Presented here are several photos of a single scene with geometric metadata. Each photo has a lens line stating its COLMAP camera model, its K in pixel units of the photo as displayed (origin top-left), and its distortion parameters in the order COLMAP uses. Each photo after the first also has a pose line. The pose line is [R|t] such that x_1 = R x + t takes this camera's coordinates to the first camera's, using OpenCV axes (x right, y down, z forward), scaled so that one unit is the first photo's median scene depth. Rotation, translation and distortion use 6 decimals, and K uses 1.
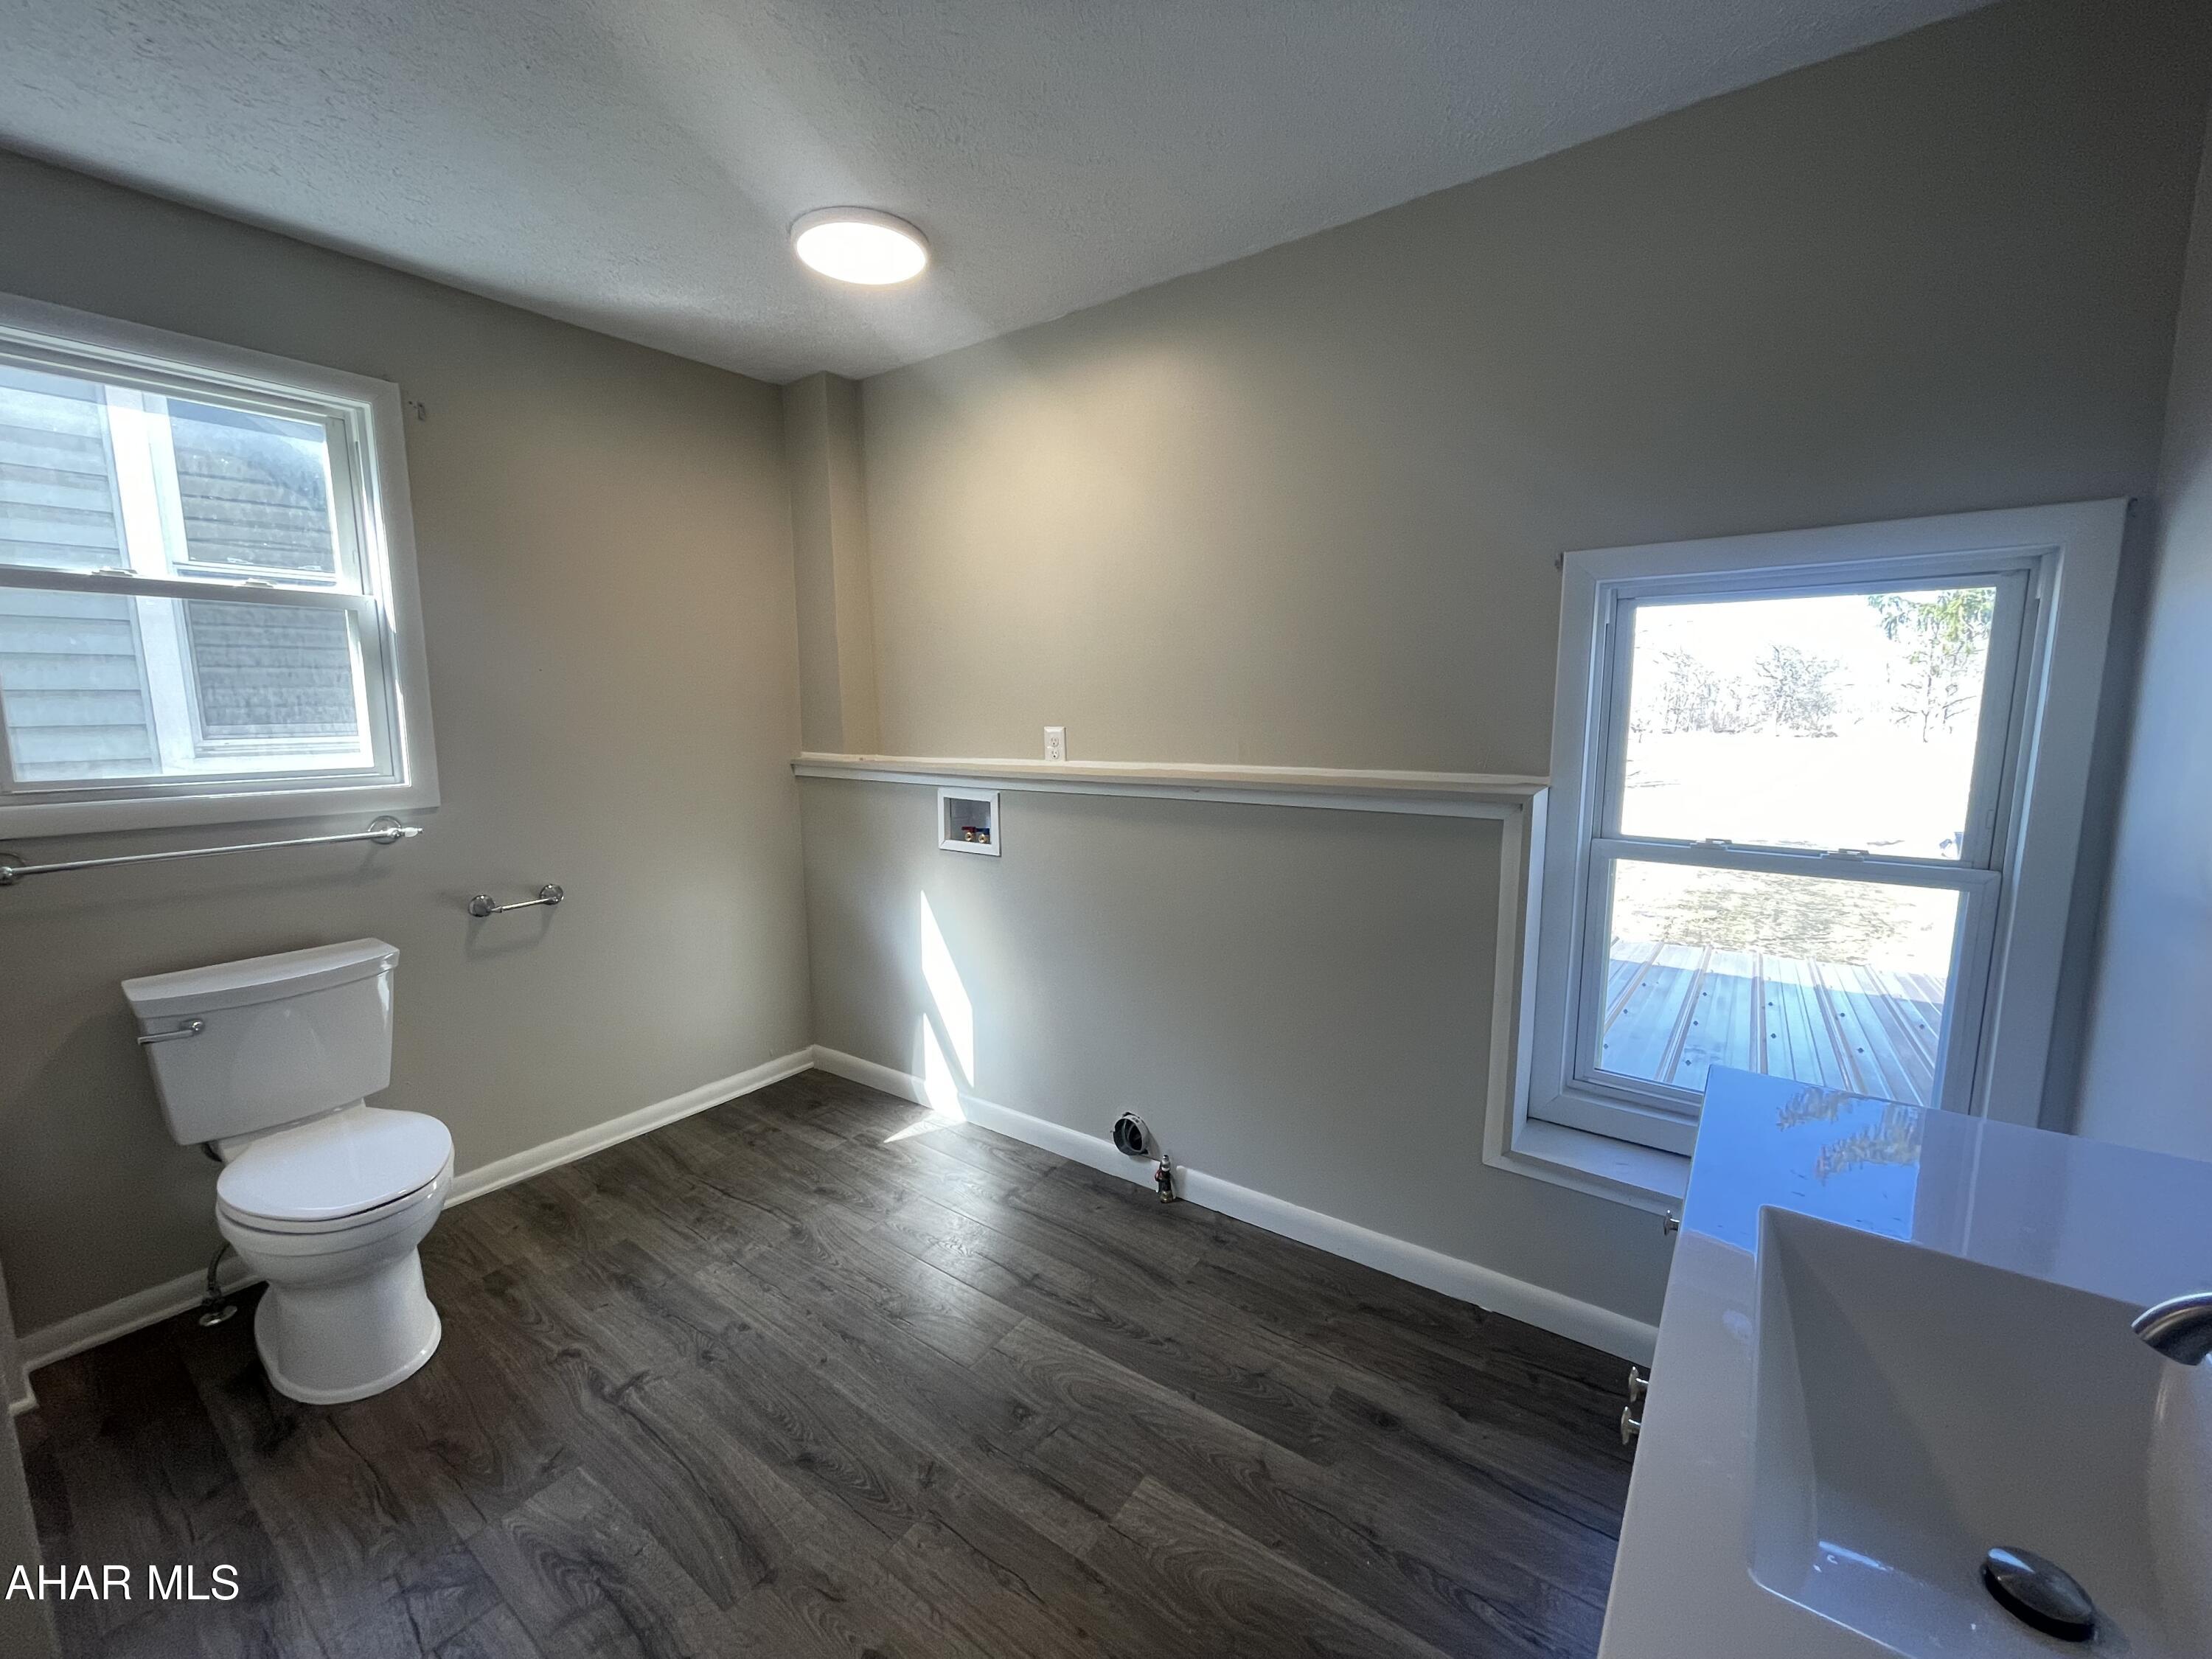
lens RADIAL K [[888.4, 0, 1119.7], [0, 888.4, 829.1], [0, 0, 1]] dist [-0.008026, -0.001017]
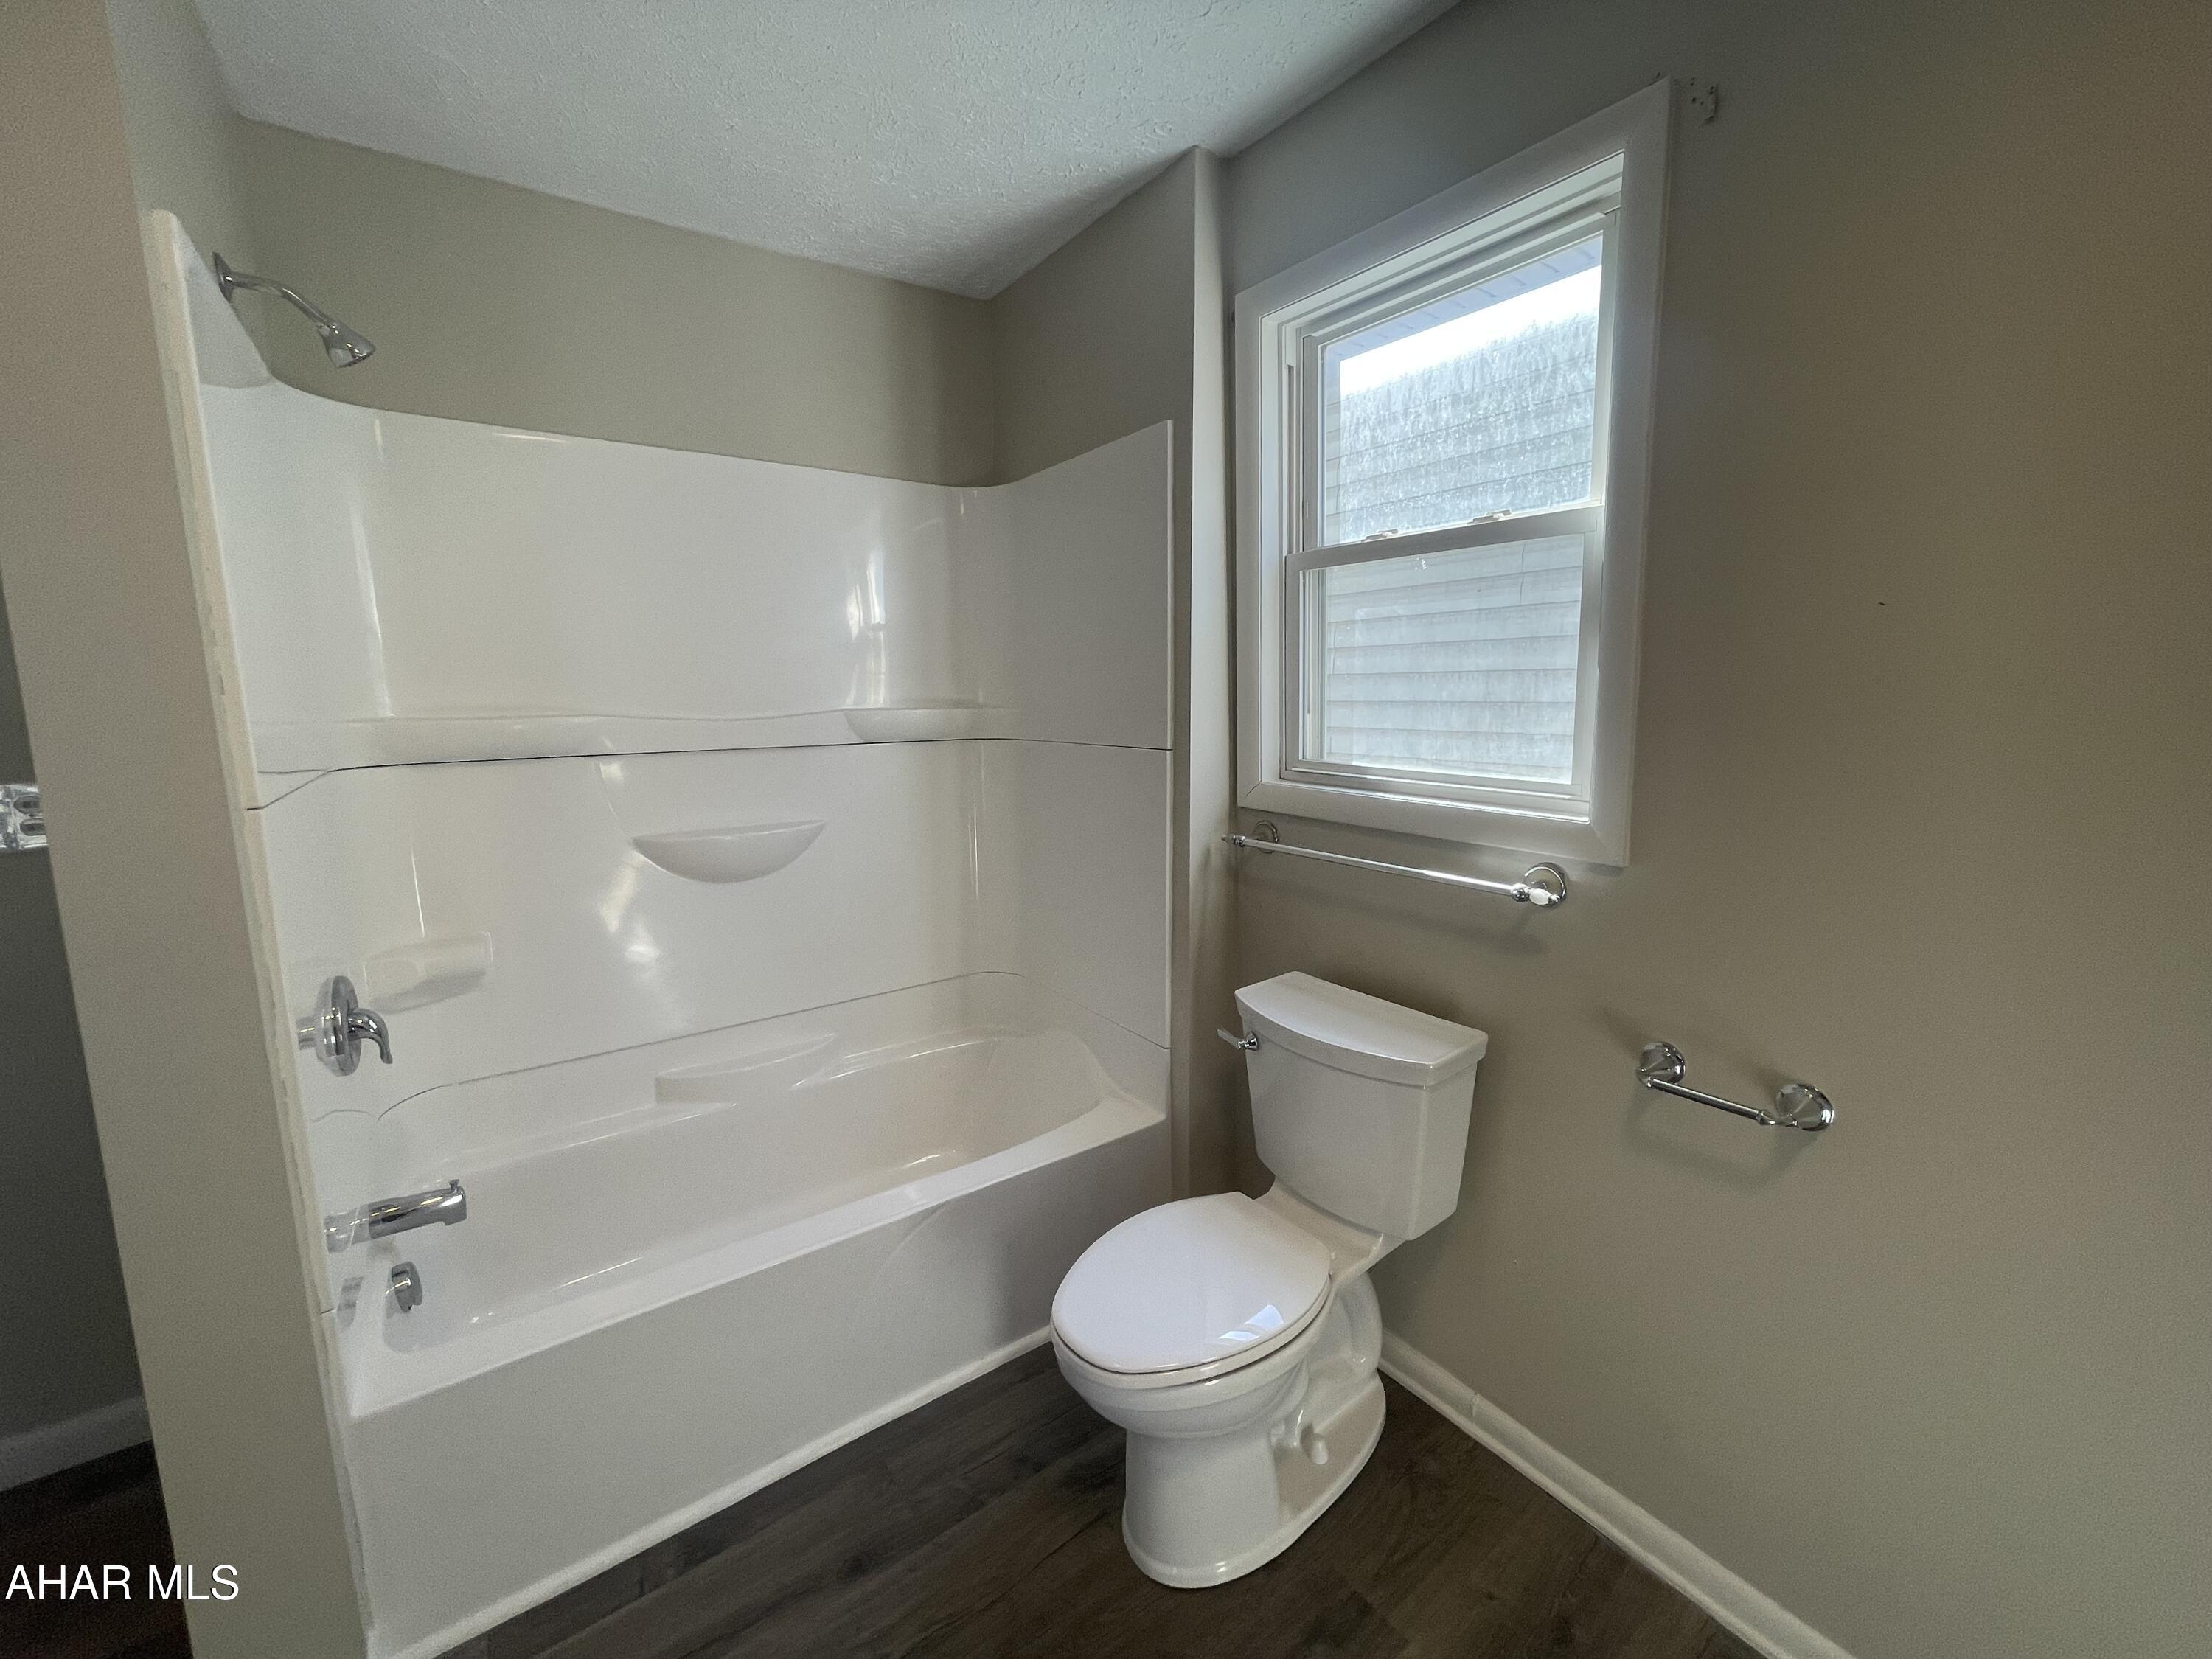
lens RADIAL K [[888.4, 0, 1112.8], [0, 888.4, 825.9], [0, 0, 1]] dist [-0.008026, -0.001017]
pose [[-0.317885, 0.148375, -0.936448, -0.150351], [-0.121773, 0.973110, 0.195521, -0.127978], [0.940277, 0.176187, -0.291269, 0.899917]]
